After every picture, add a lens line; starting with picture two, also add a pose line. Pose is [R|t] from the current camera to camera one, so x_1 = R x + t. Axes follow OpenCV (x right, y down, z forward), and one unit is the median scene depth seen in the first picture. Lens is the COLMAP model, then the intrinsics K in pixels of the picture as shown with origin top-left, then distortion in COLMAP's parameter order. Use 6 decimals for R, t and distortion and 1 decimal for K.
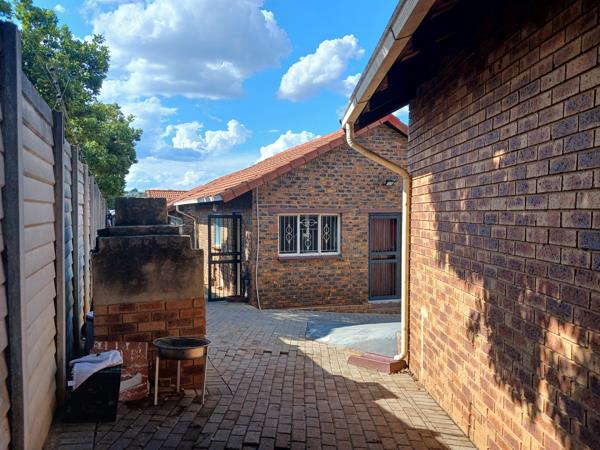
lens RADIAL K [[452.5, 0, 300.0], [0, 452.5, 225.0], [0, 0, 1]] dist [0.045411, 0.000100]
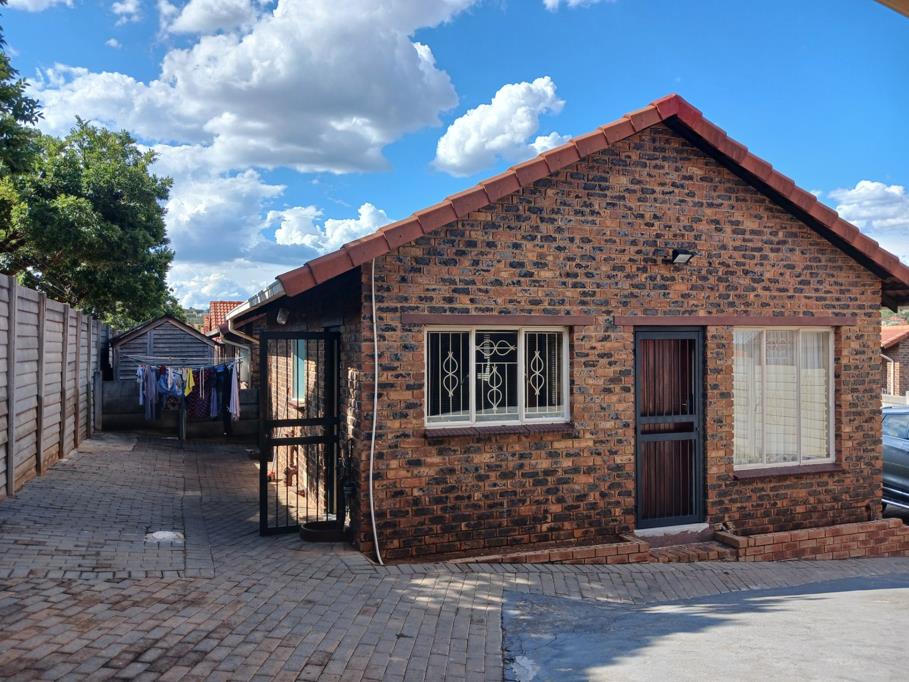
lens RADIAL K [[685.6, 0, 454.5], [0, 685.6, 341.0], [0, 0, 1]] dist [0.045411, 0.000100]
pose [[0.999720, -0.004516, -0.023231, -0.005088], [0.003791, 0.999507, -0.031156, 0.007704], [0.023360, 0.031059, 0.999245, 0.340852]]
